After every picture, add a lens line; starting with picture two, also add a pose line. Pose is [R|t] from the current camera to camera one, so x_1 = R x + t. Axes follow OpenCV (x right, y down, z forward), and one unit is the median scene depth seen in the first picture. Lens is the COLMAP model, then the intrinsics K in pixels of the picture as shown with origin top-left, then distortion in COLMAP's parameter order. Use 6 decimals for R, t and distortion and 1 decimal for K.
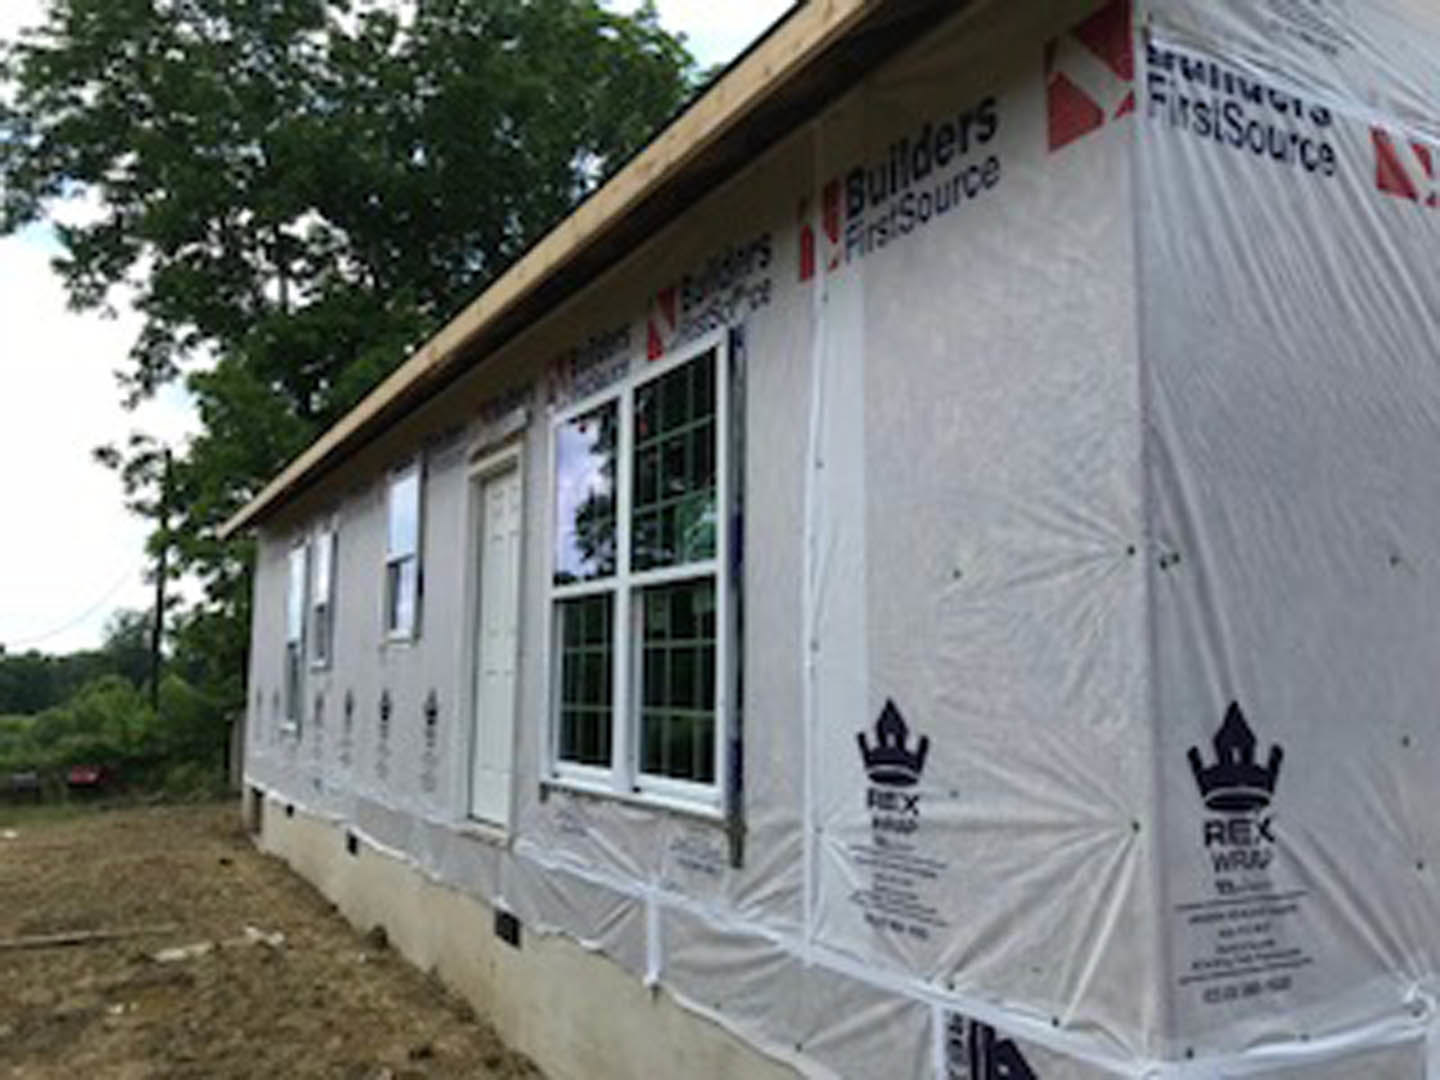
lens RADIAL K [[1187.0, 0, 711.4], [0, 1187.0, 524.2], [0, 0, 1]] dist [0.039559, -0.054450]
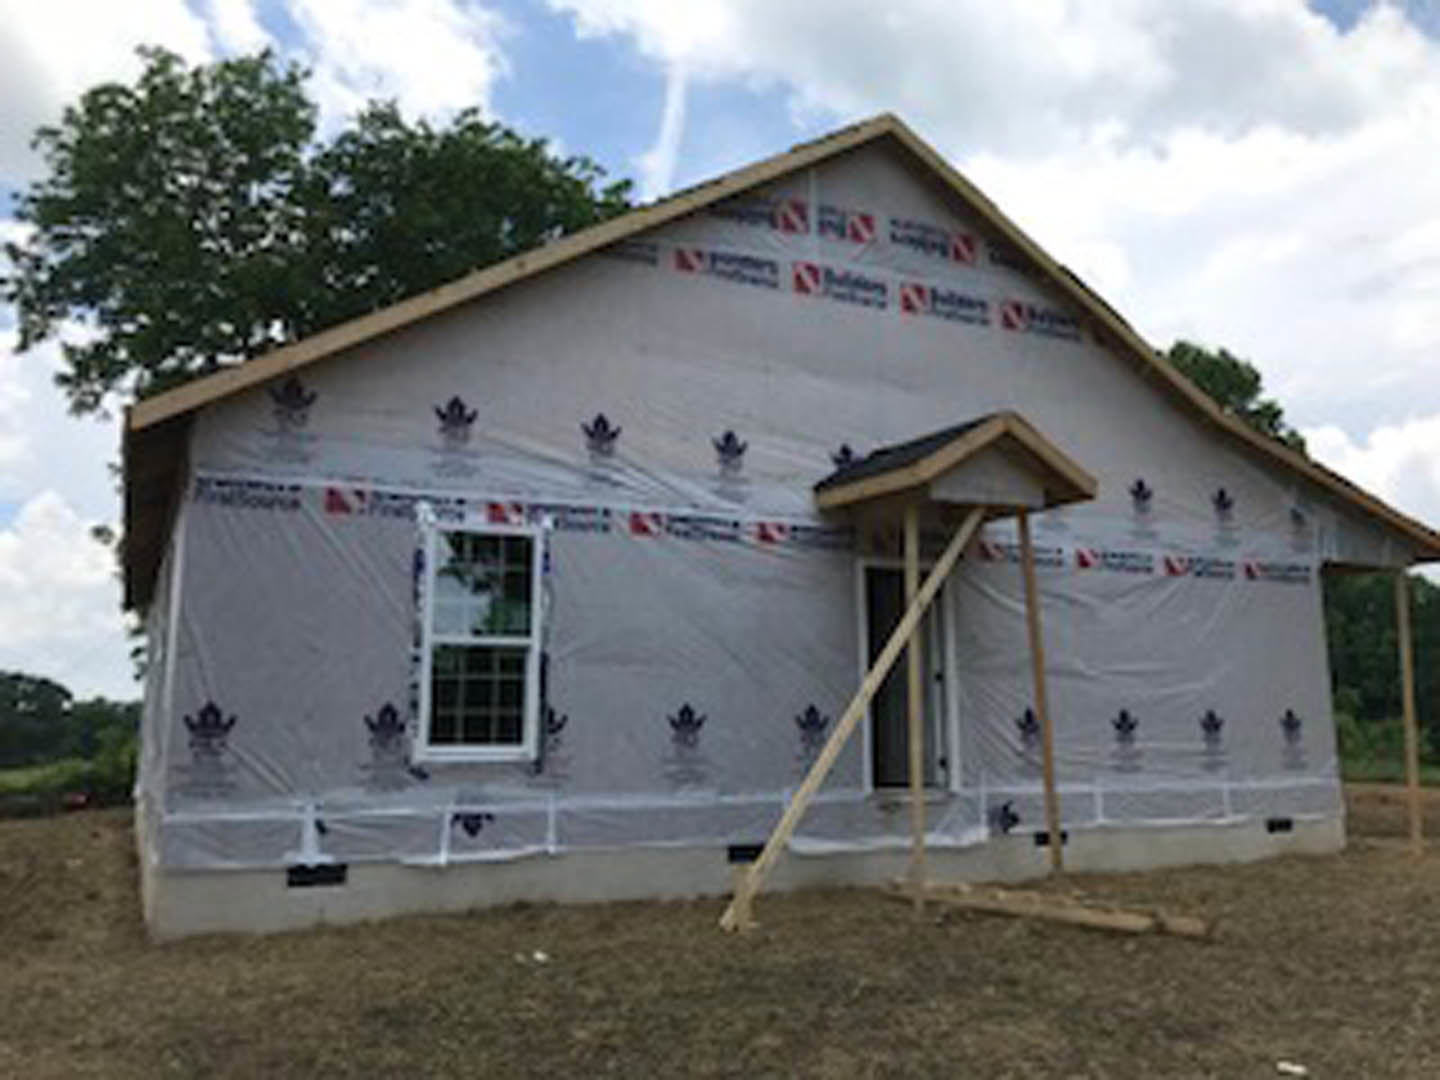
lens RADIAL K [[1187.0, 0, 728.1], [0, 1187.0, 537.4], [0, 0, 1]] dist [0.039559, -0.054450]
pose [[0.999076, -0.017177, -0.039408, 1.399529], [0.016294, 0.999612, -0.022610, -0.130501], [0.039781, 0.021947, 0.998967, -1.468984]]
